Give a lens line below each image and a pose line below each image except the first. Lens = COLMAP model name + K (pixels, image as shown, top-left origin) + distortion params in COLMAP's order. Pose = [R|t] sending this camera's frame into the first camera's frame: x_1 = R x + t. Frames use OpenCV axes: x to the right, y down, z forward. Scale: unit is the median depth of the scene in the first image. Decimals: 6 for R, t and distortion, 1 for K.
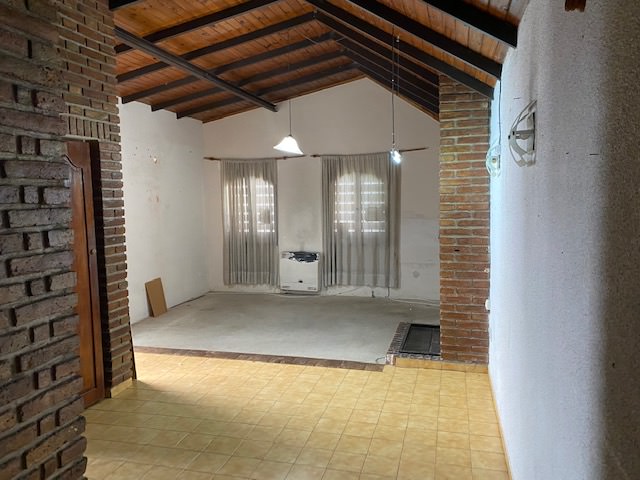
lens RADIAL K [[484.7, 0, 320.0], [0, 484.7, 240.0], [0, 0, 1]] dist [0.057747, -0.052660]
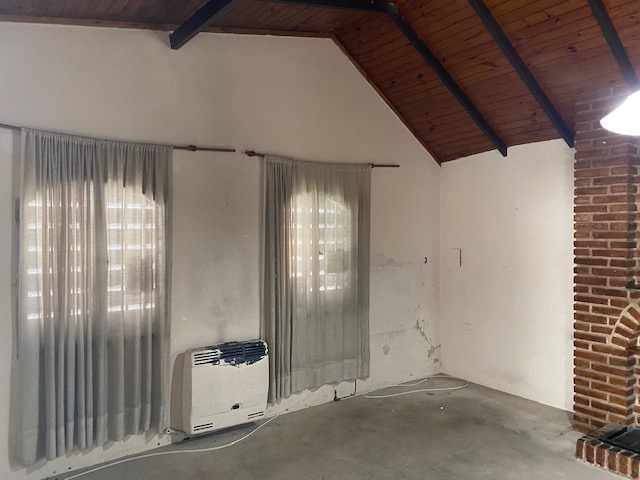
lens RADIAL K [[484.7, 0, 320.0], [0, 484.7, 240.0], [0, 0, 1]] dist [0.057747, -0.052660]
pose [[0.613636, 0.000175, 0.789589, -0.373940], [0.061862, 0.996916, -0.048297, -0.050907], [-0.787162, 0.078482, 0.611732, 0.629947]]
